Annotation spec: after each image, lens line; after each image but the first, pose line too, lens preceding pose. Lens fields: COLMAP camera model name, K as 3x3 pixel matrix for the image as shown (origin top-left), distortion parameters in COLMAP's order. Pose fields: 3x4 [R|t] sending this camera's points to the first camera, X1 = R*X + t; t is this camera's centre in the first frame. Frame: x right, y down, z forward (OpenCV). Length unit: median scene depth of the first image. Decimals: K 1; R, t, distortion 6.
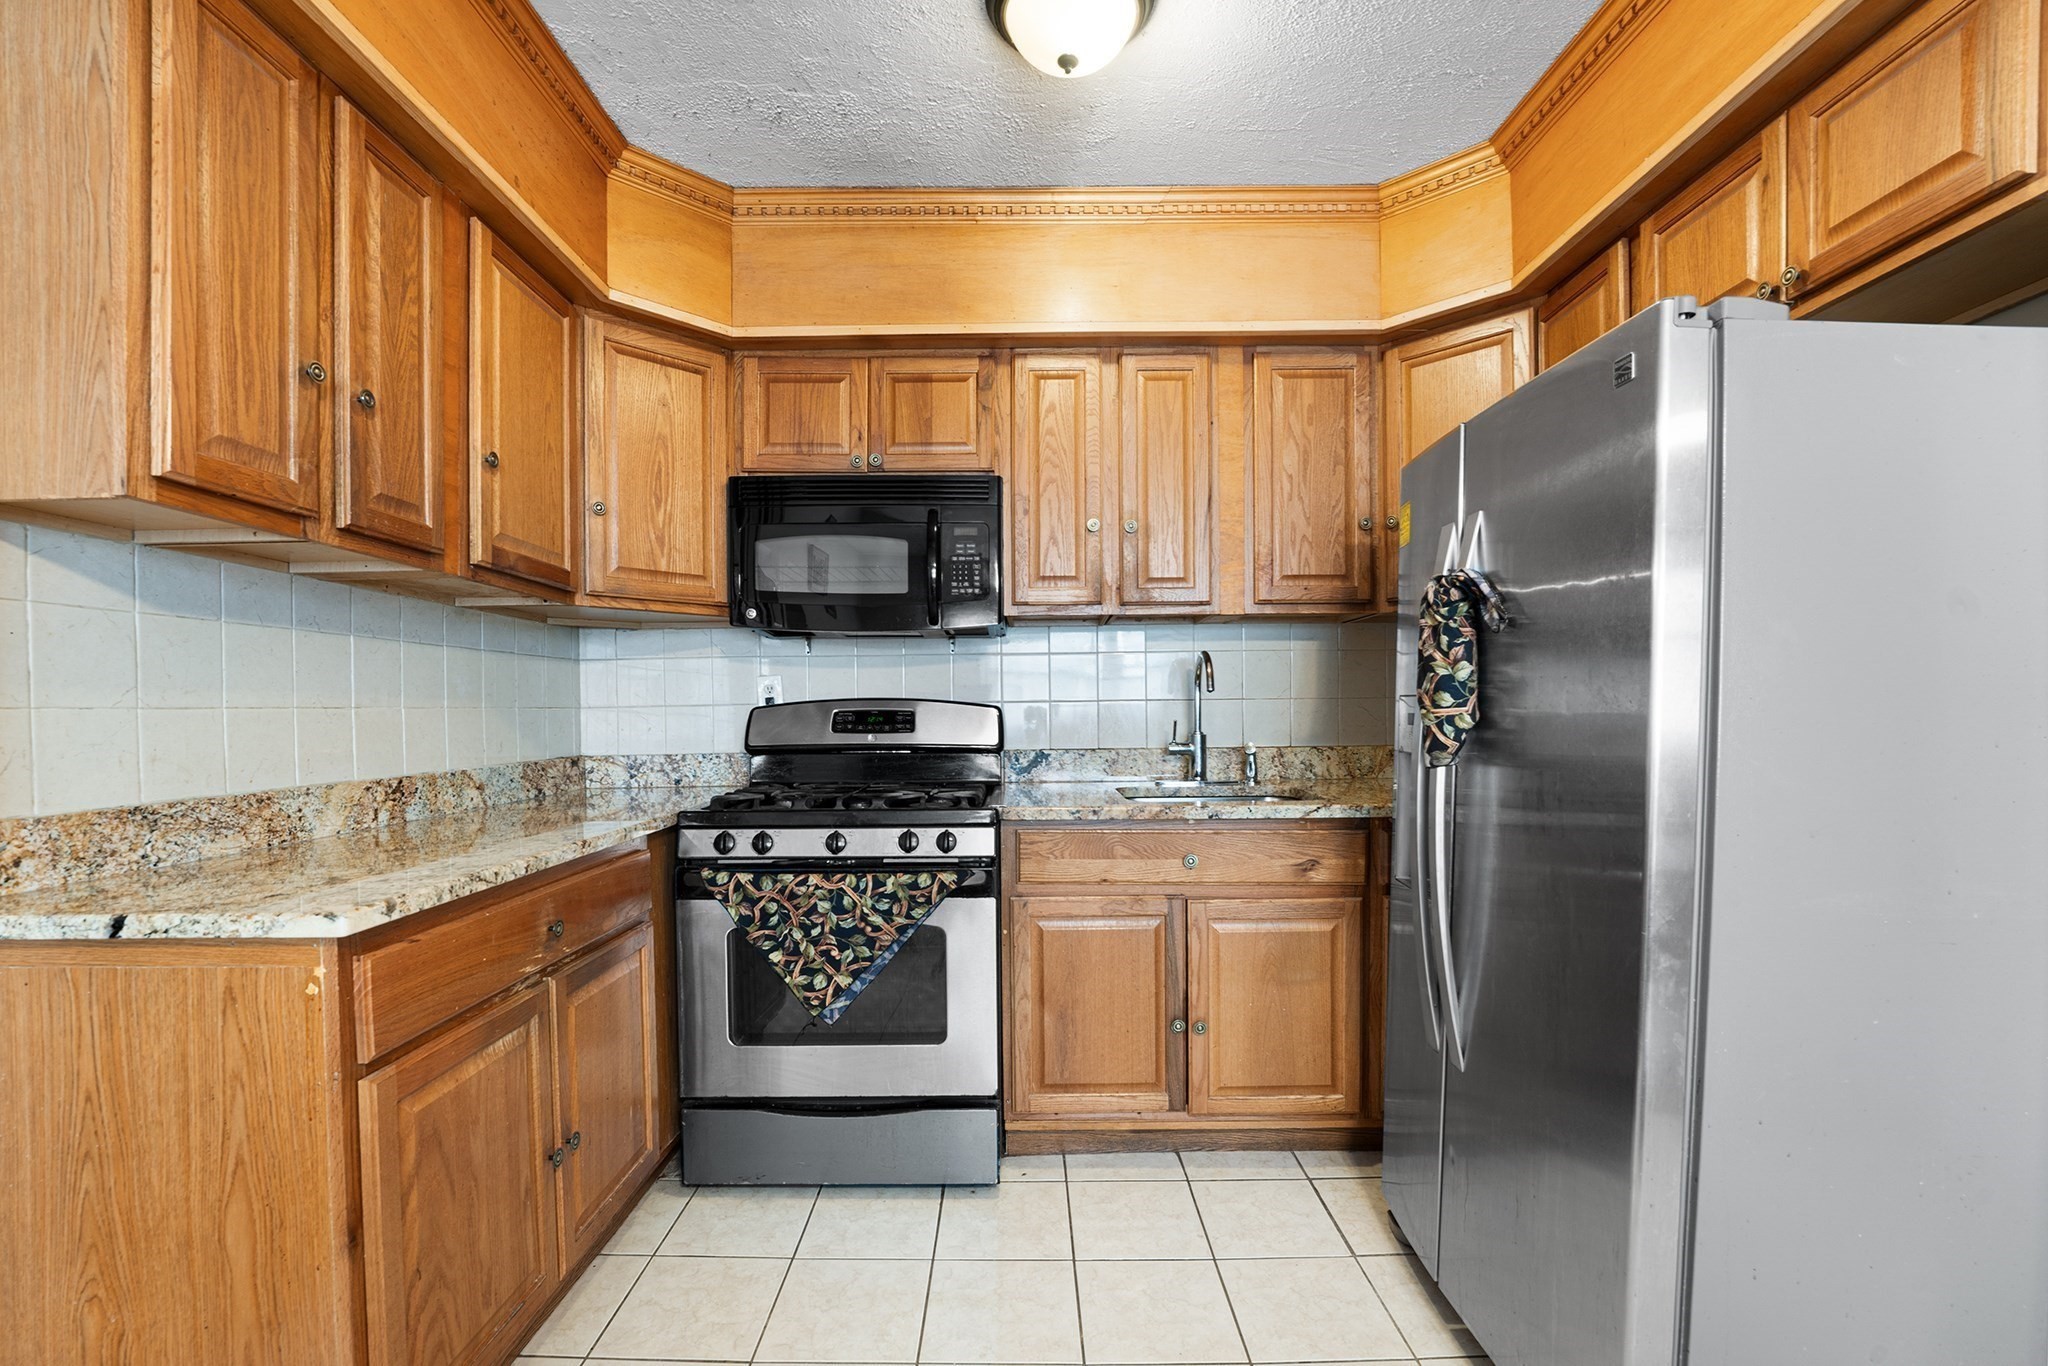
lens RADIAL K [[890.5, 0, 1019.8], [0, 890.5, 718.4], [0, 0, 1]] dist [-0.016587, -0.000288]
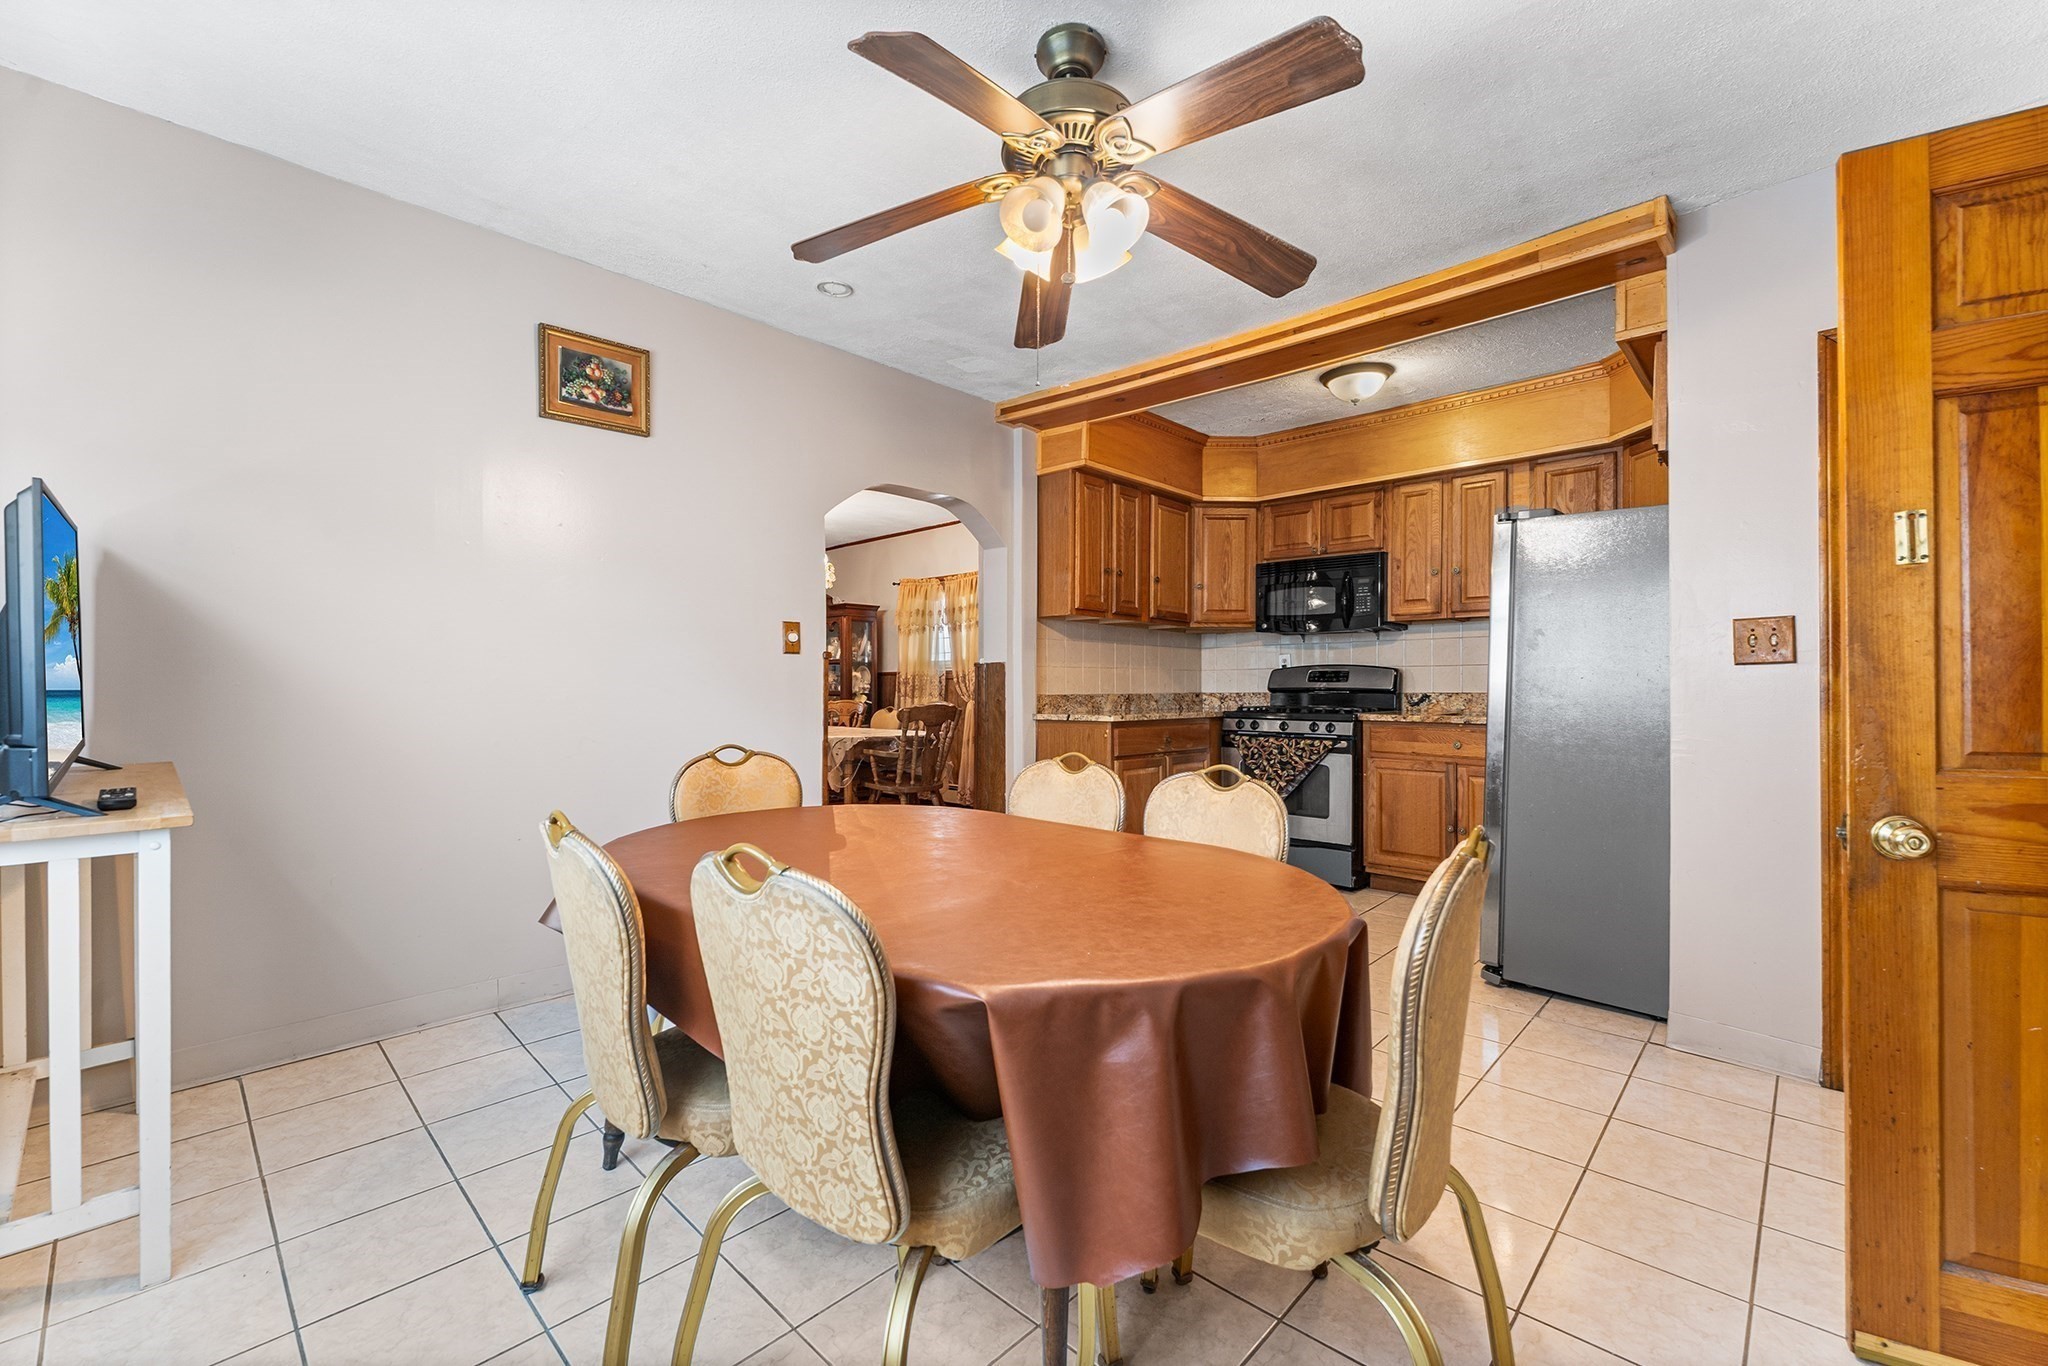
lens RADIAL K [[840.9, 0, 1021.4], [0, 840.9, 685.1], [0, 0, 1]] dist [0.000117, 0.000005]
pose [[0.726203, 0.008660, -0.687426, 0.797622], [-0.016237, 0.999858, -0.004557, 0.053086], [0.687289, 0.014471, 0.726240, -1.056452]]
